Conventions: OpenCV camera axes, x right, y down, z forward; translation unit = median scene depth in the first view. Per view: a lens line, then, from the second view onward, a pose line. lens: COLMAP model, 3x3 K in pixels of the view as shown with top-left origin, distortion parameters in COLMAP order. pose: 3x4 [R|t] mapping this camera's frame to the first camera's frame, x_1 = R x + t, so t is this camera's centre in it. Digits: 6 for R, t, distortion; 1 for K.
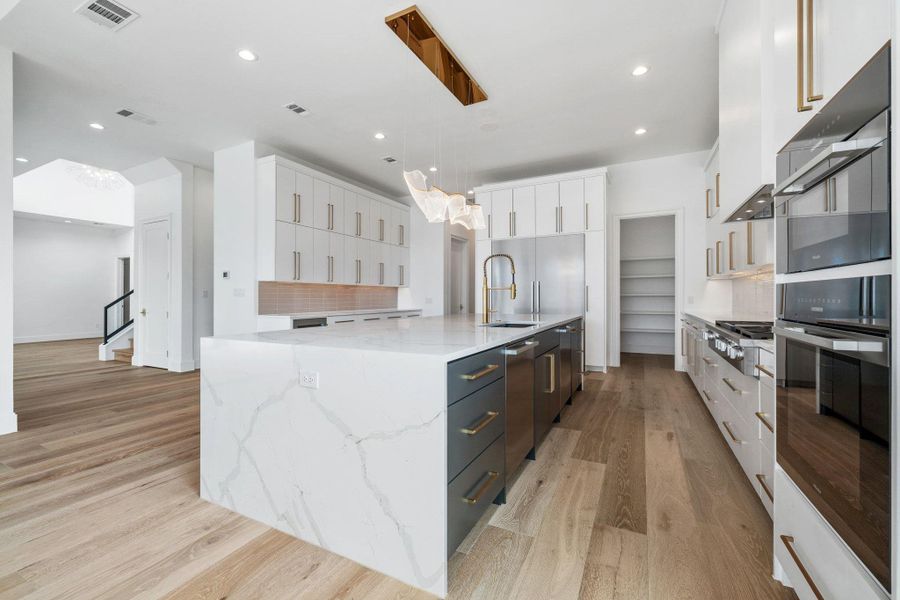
lens RADIAL K [[377.9, 0, 449.7], [0, 377.9, 298.5], [0, 0, 1]] dist [0.003207, -0.000344]
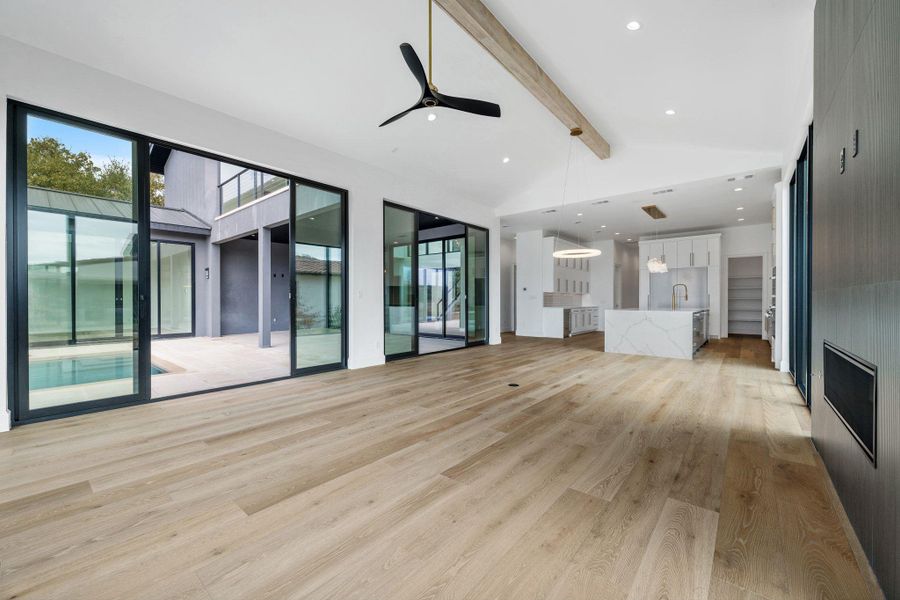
lens RADIAL K [[355.2, 0, 452.1], [0, 355.2, 299.9], [0, 0, 1]] dist [-0.001930, 0.000558]
pose [[0.974302, 0.005576, -0.225175, -0.483599], [-0.006130, 0.999980, -0.001764, 0.006892], [0.225161, 0.003099, 0.974317, -1.013481]]
